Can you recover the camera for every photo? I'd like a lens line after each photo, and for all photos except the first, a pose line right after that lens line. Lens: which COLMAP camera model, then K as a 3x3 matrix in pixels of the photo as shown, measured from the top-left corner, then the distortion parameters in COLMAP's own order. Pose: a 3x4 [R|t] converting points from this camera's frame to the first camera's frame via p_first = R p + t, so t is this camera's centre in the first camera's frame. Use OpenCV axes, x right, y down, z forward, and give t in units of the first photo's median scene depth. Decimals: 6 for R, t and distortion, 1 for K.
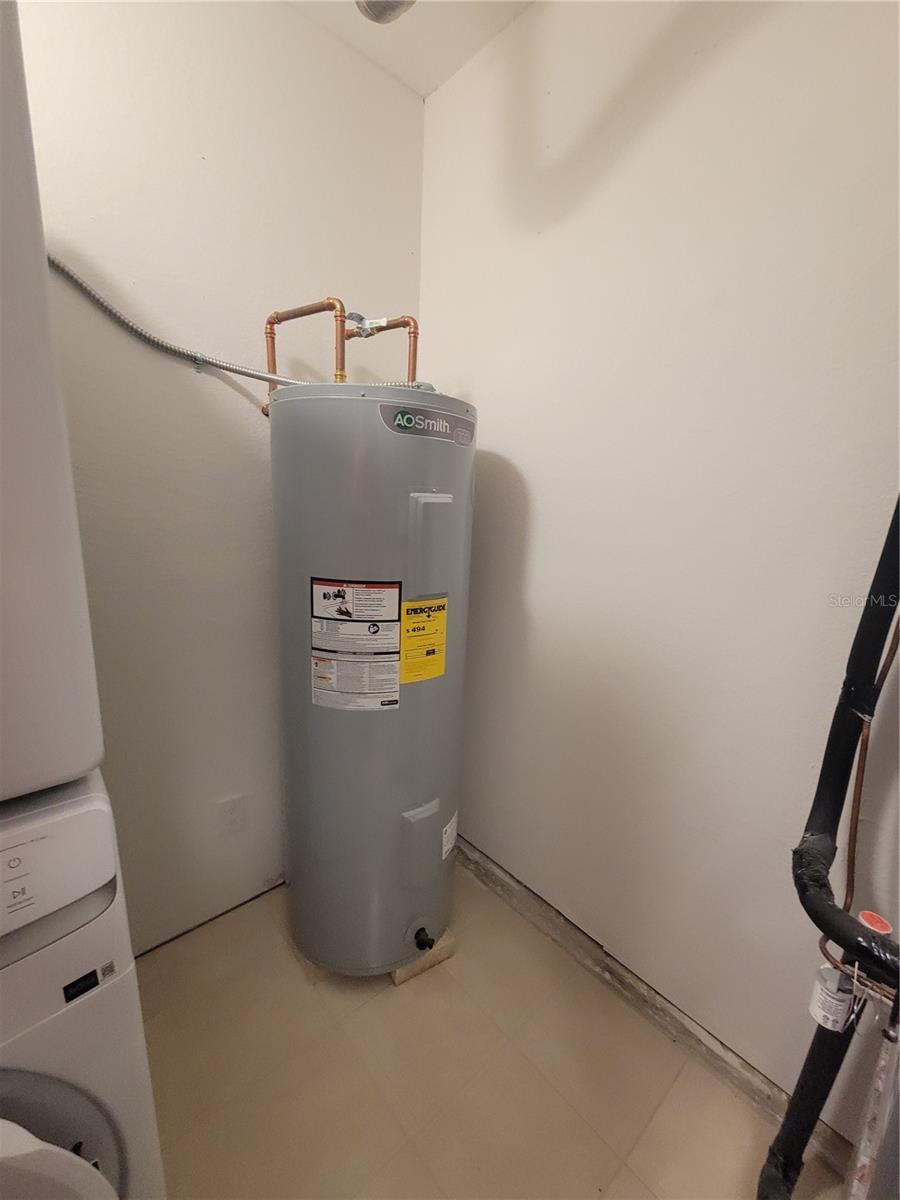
lens RADIAL K [[480.6, 0, 448.6], [0, 480.6, 601.6], [0, 0, 1]] dist [-0.011480, 0.000004]
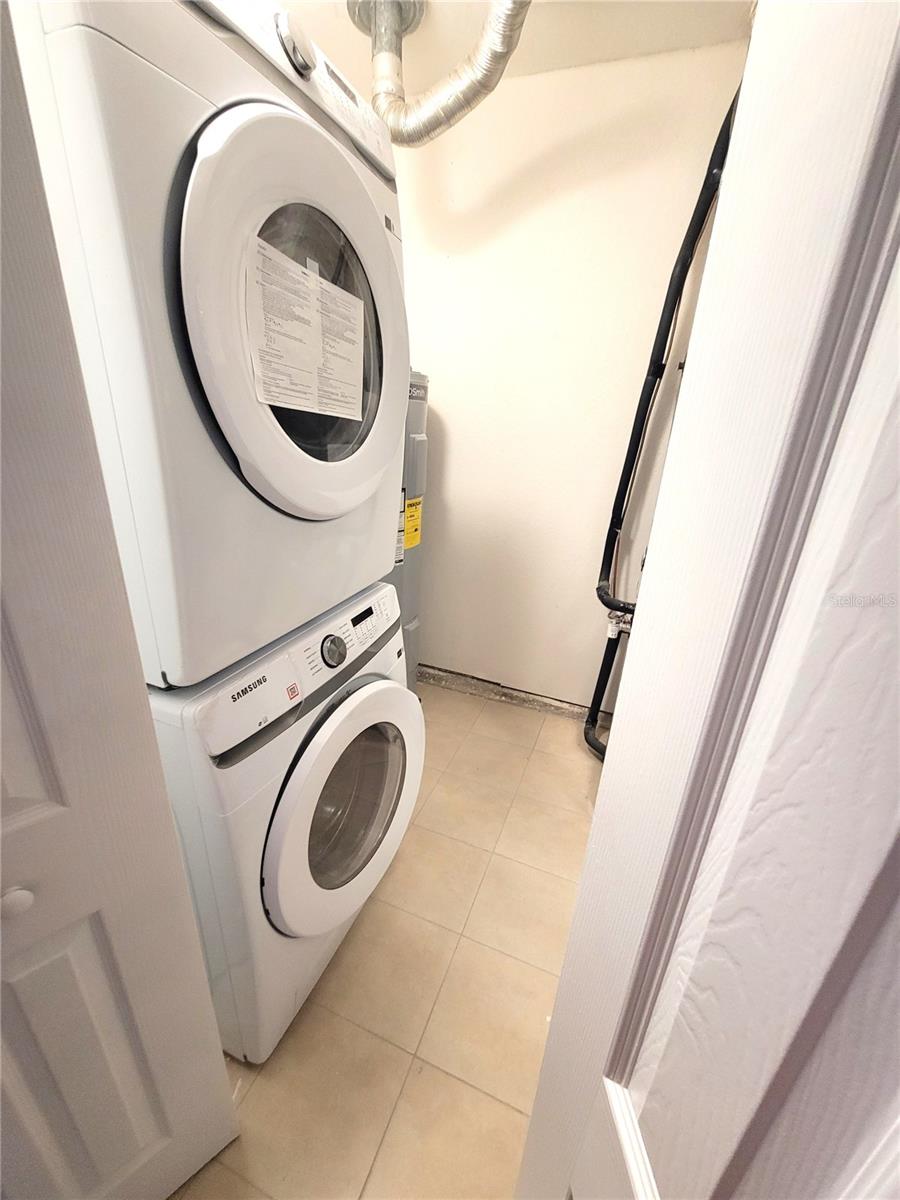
lens RADIAL K [[480.6, 0, 450.3], [0, 480.6, 597.7], [0, 0, 1]] dist [-0.011480, 0.000004]
pose [[0.890705, -0.152217, 0.428338, -0.709787], [0.069228, 0.976701, 0.203131, 0.003269], [-0.449279, -0.151277, 0.880491, -0.599920]]
